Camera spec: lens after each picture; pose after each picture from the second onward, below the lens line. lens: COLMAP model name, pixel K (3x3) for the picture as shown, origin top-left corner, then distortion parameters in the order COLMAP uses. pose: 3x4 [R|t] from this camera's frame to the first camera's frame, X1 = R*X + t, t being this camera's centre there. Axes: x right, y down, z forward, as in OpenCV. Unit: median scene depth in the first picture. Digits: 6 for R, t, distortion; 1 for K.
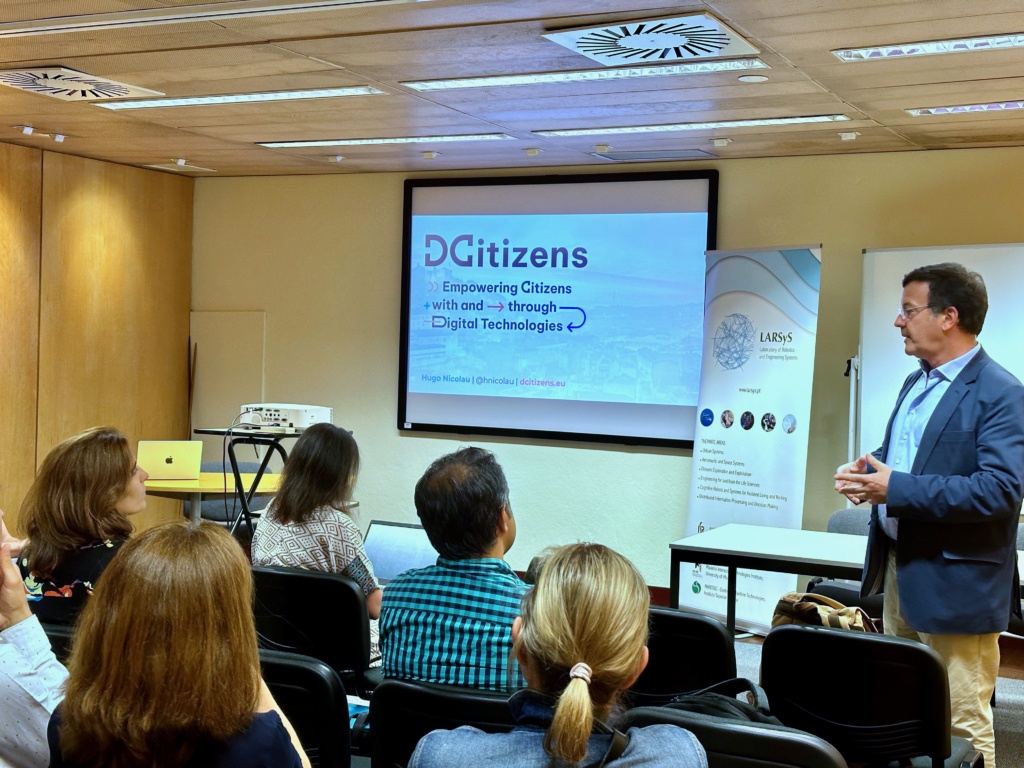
lens RADIAL K [[1432.3, 0, 512.0], [0, 1432.3, 384.0], [0, 0, 1]] dist [0.138861, -0.248071]
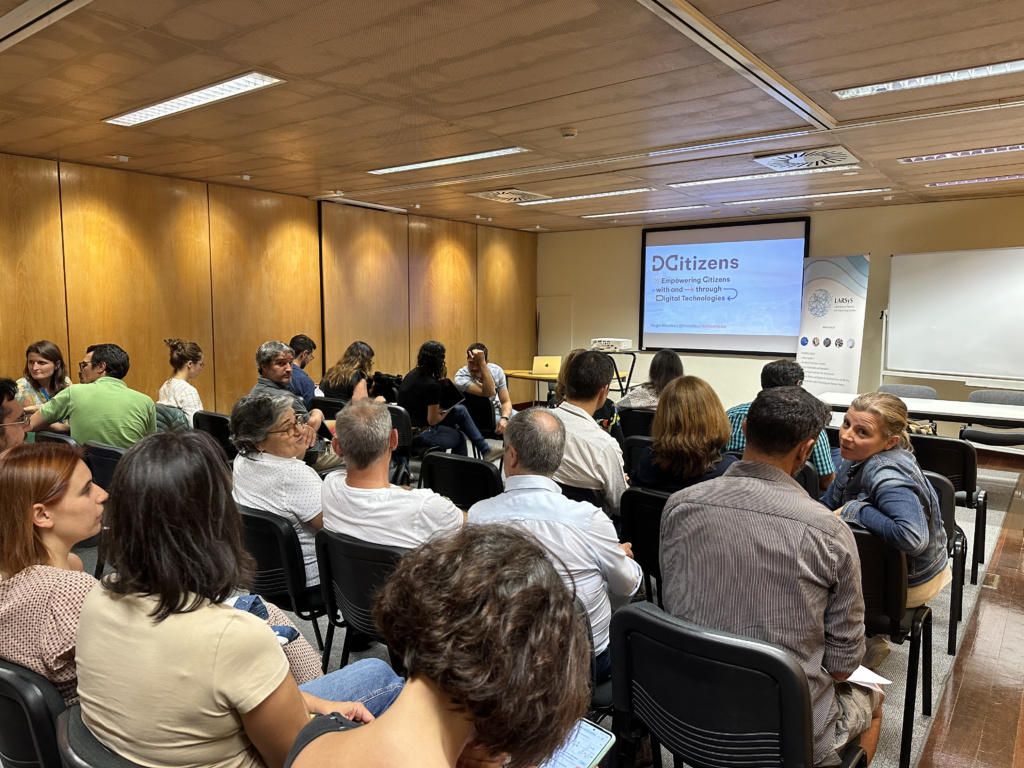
lens RADIAL K [[715.5, 0, 512.0], [0, 715.5, 384.0], [0, 0, 1]] dist [0.131951, -0.281369]
pose [[0.982449, -0.006608, -0.186413, -0.081301], [0.020520, 0.997135, 0.072801, 0.000407], [0.185398, -0.075349, 0.979770, -0.082228]]
